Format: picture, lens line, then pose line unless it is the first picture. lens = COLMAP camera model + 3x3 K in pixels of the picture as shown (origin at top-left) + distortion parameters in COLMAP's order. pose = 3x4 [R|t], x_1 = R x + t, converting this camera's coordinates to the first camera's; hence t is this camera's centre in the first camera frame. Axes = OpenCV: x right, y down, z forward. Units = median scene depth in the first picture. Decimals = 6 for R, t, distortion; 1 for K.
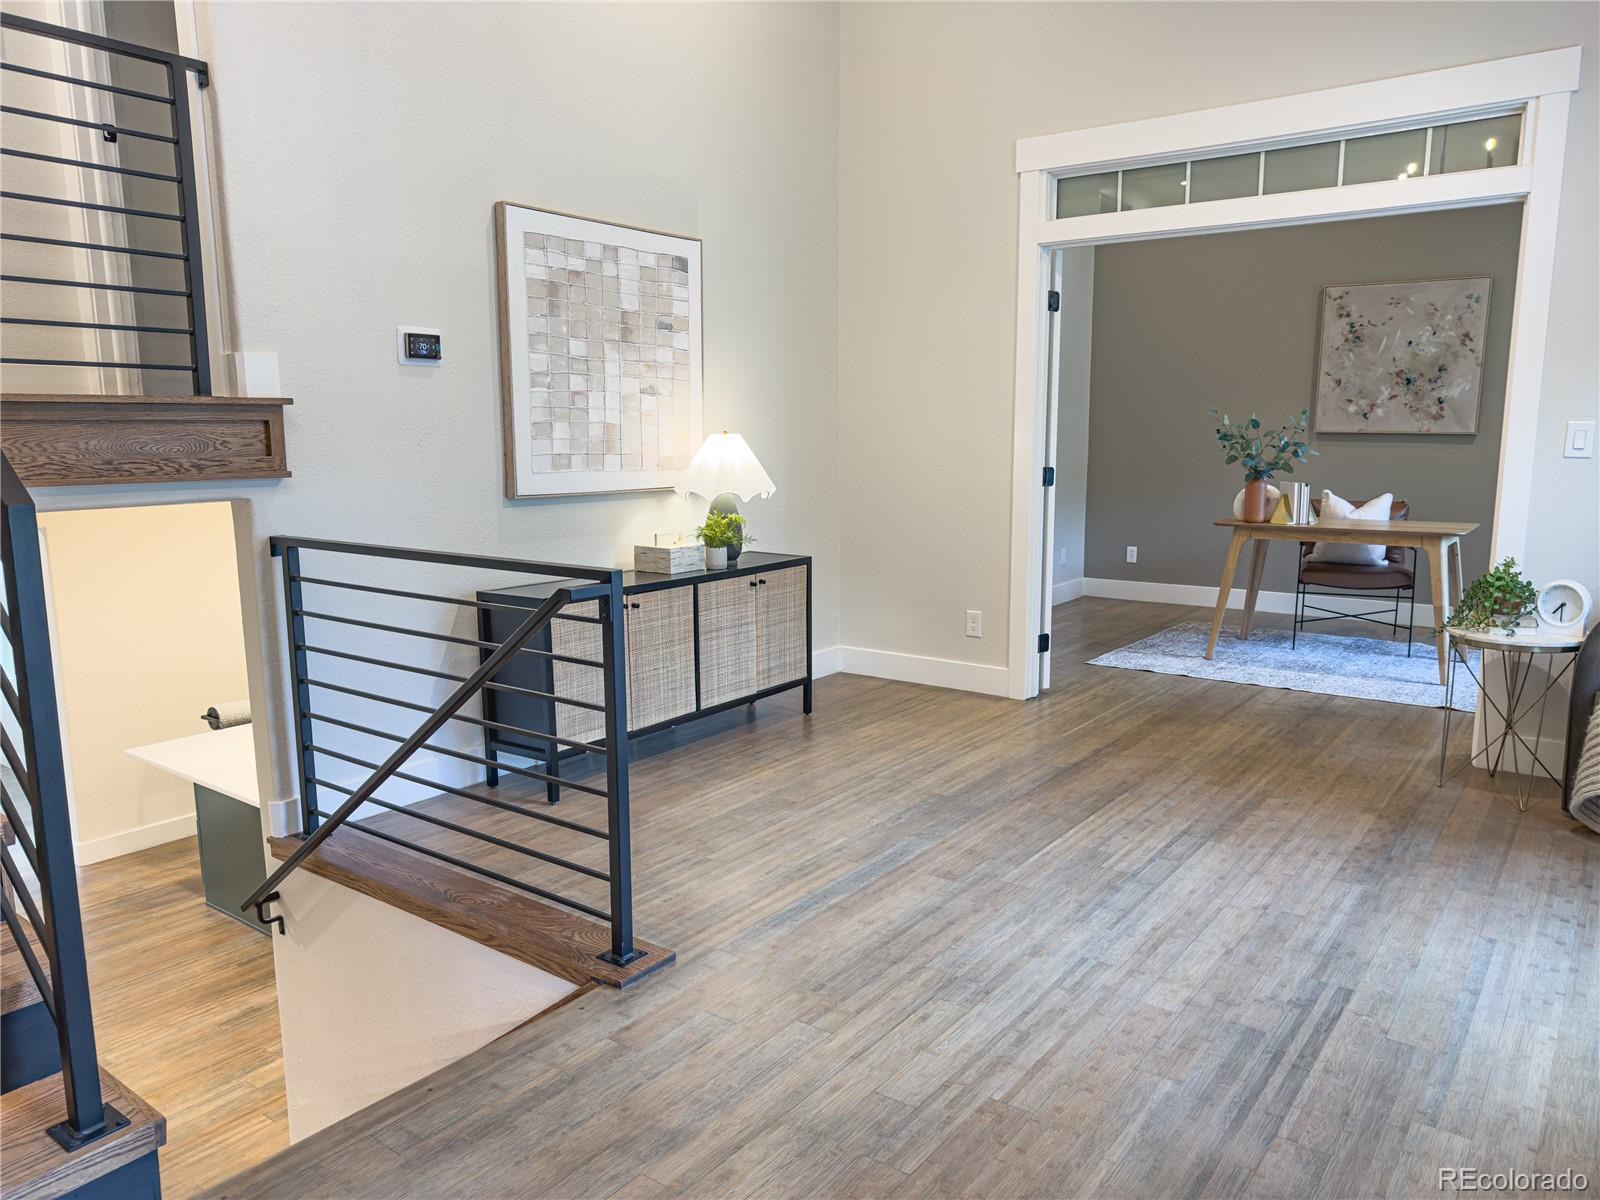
lens RADIAL K [[1142.6, 0, 797.1], [0, 1142.6, 610.2], [0, 0, 1]] dist [-0.010464, 0.009854]
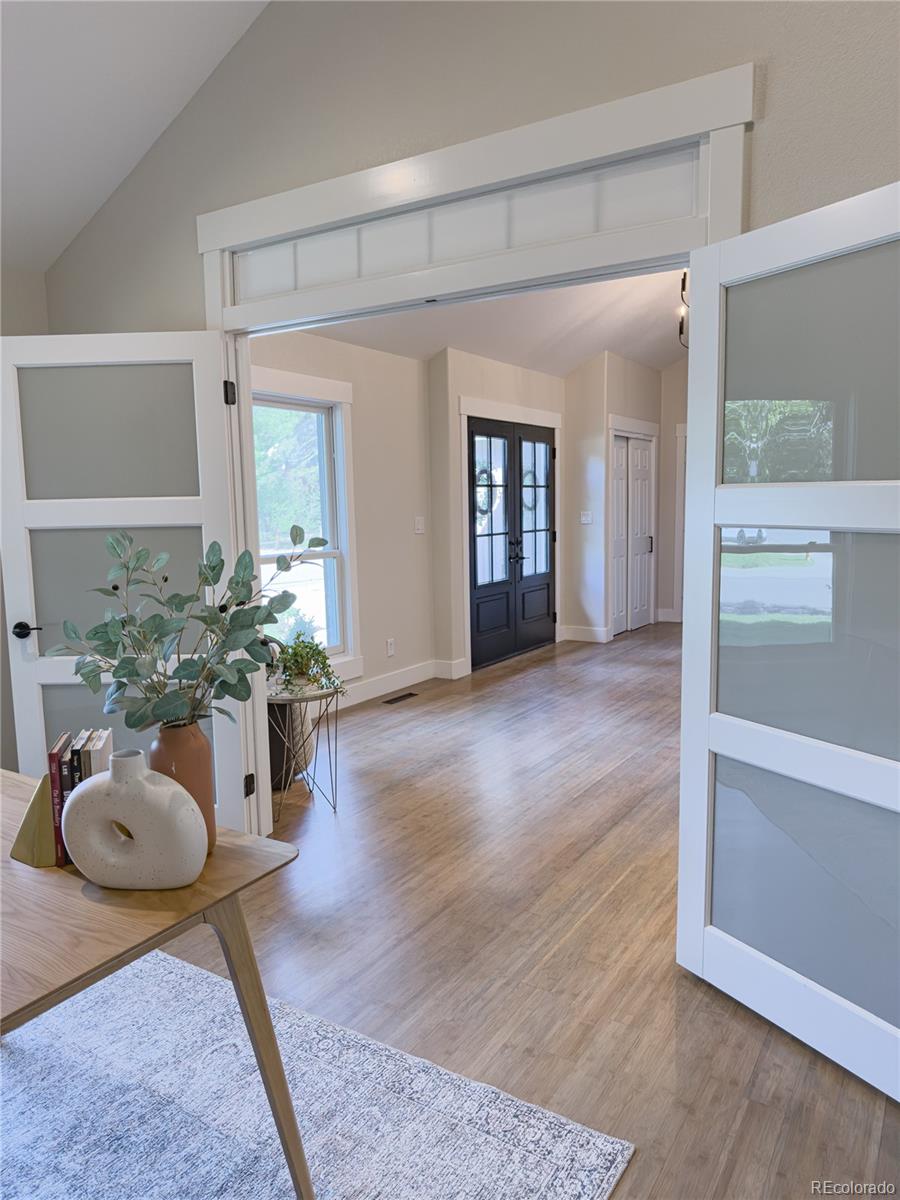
lens RADIAL K [[857.0, 0, 441.1], [0, 857.0, 611.1], [0, 0, 1]] dist [-0.010464, 0.009854]
pose [[-0.996121, 0.031256, -0.082258, 0.540758], [0.006478, 0.958302, 0.285684, -0.352319], [0.087758, 0.284043, -0.954787, 1.956260]]
